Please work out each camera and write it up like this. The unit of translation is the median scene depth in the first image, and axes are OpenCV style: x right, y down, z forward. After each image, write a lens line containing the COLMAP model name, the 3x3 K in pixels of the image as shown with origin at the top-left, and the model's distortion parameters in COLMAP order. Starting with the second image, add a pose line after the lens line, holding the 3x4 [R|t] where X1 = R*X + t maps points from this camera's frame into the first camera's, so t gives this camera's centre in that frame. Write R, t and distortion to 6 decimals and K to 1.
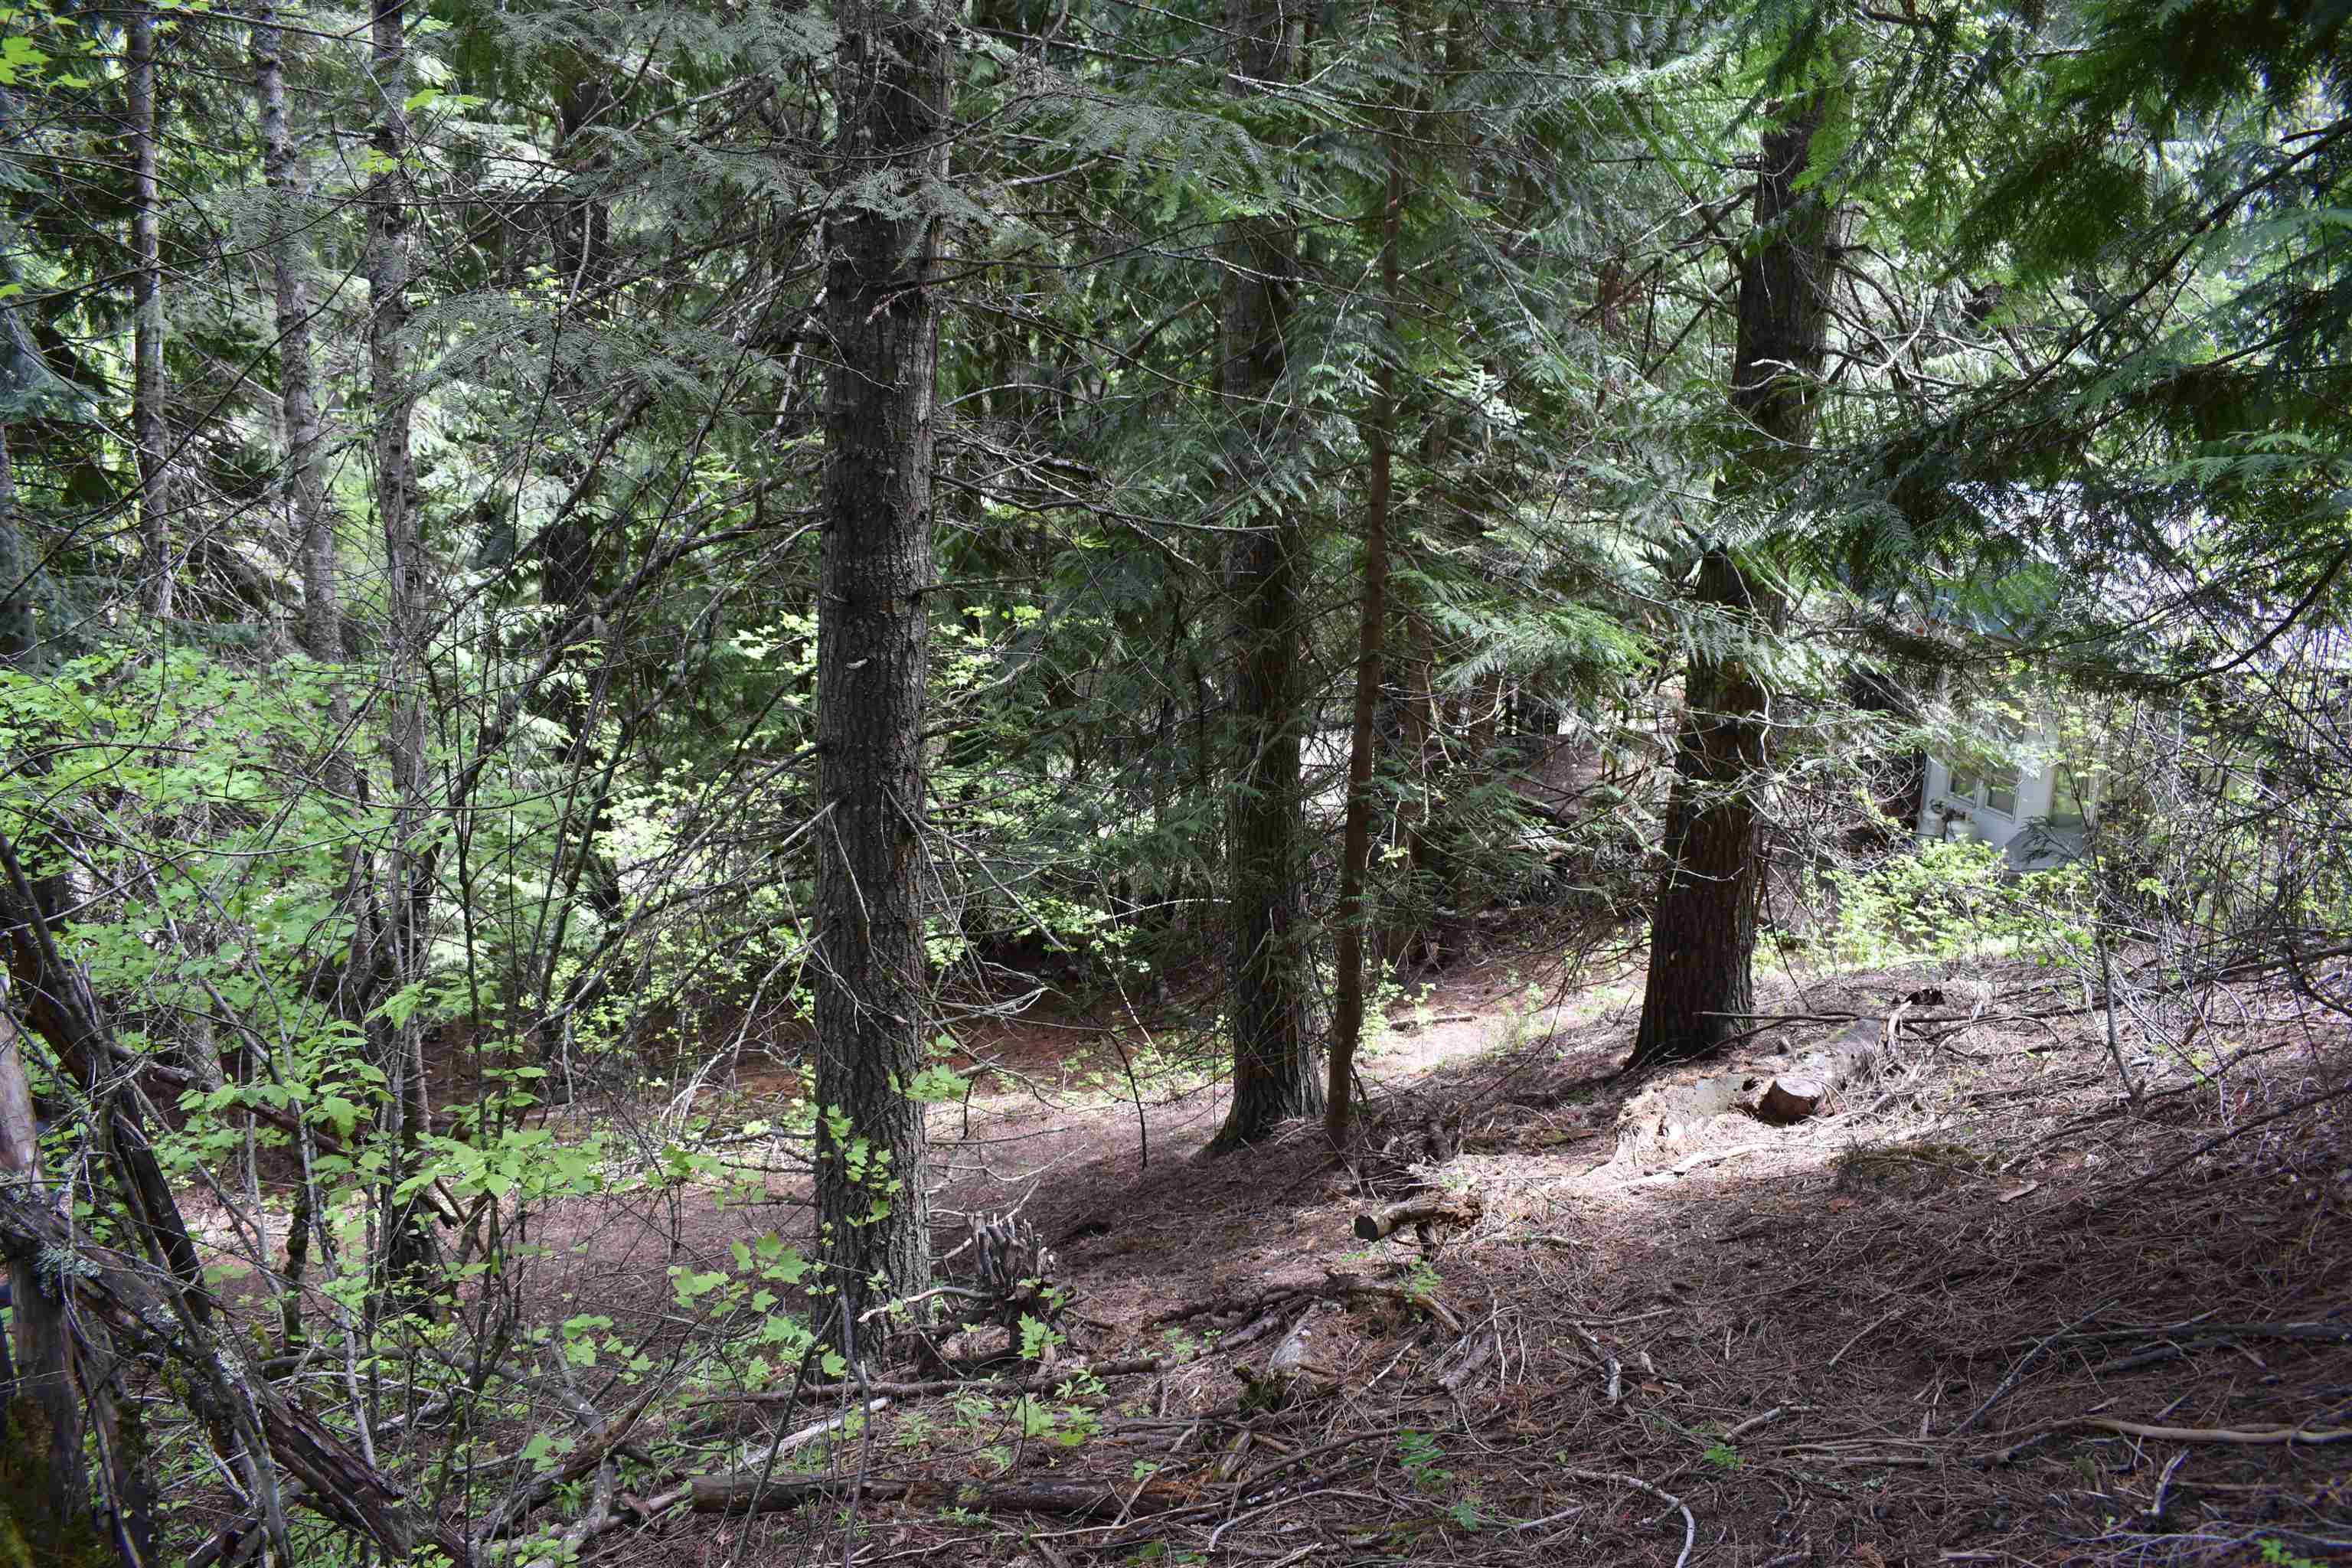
lens RADIAL K [[1809.1, 0, 1176.0], [0, 1809.1, 784.0], [0, 0, 1]] dist [-0.080752, -0.007472]
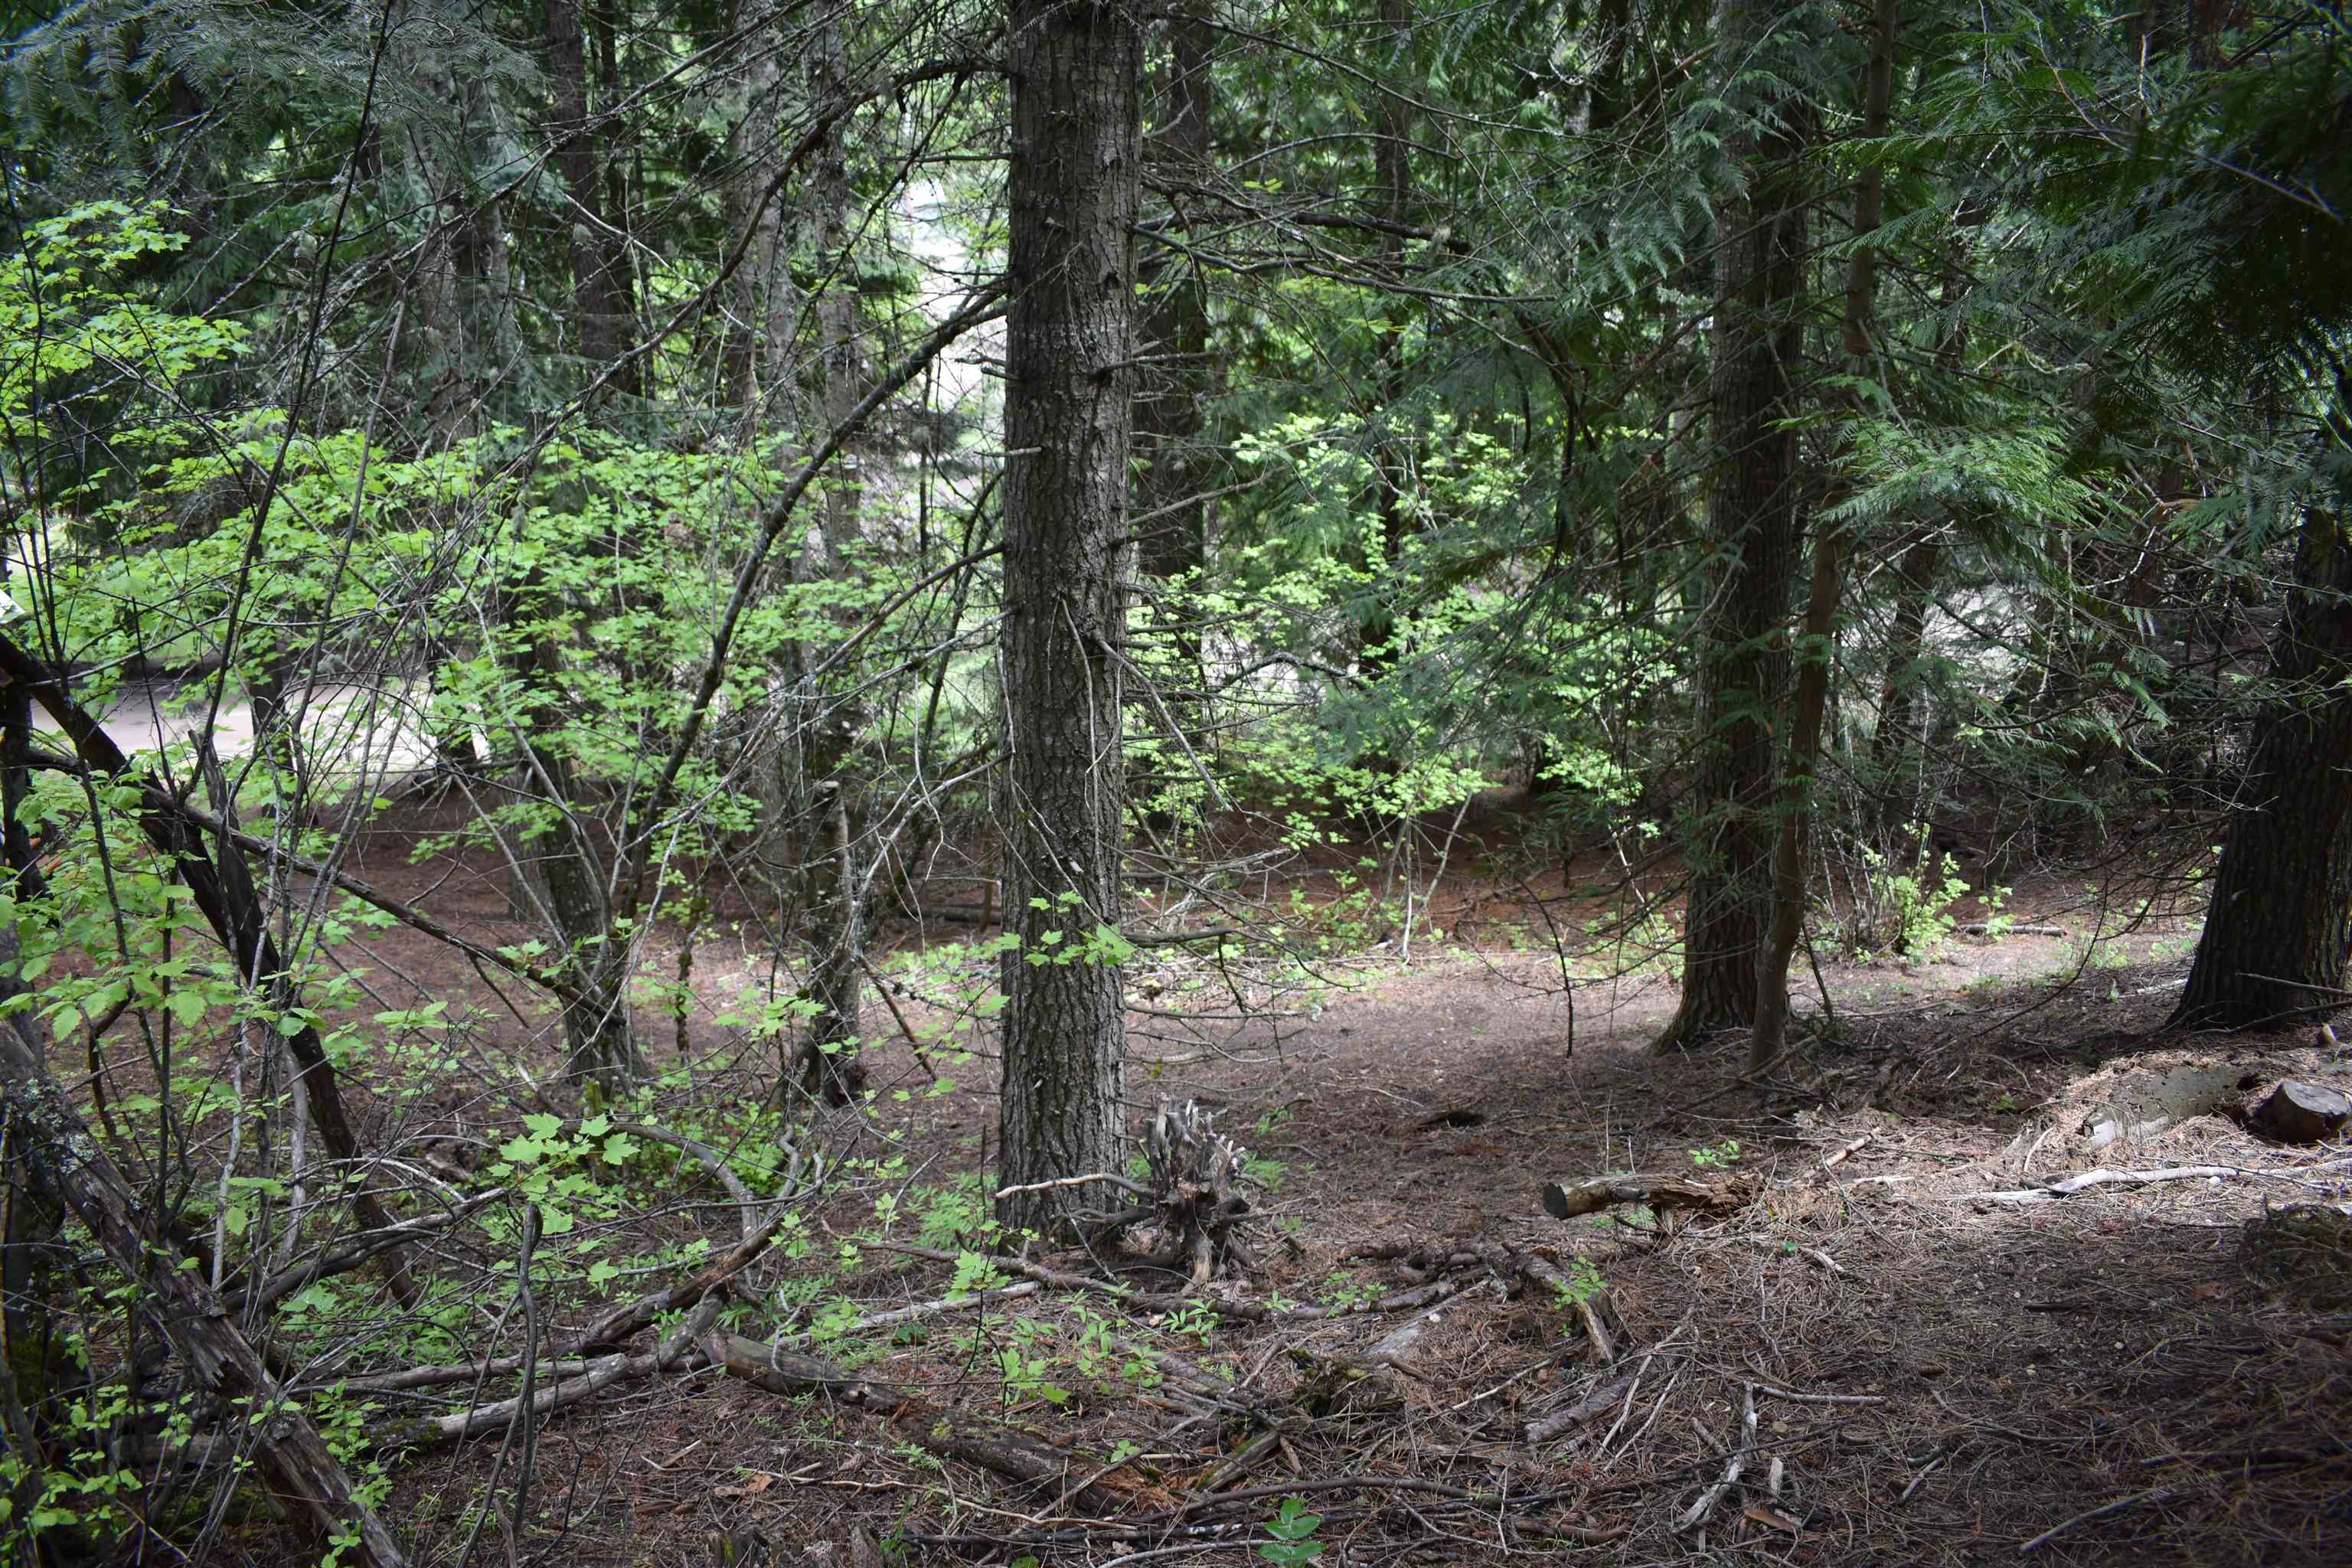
lens RADIAL K [[1809.1, 0, 1176.0], [0, 1809.1, 784.0], [0, 0, 1]] dist [-0.080752, -0.007472]
pose [[0.921044, 0.100378, -0.376301, 0.175553], [-0.063347, 0.991960, 0.109553, -0.006921], [0.384272, -0.077065, 0.919998, 0.174576]]
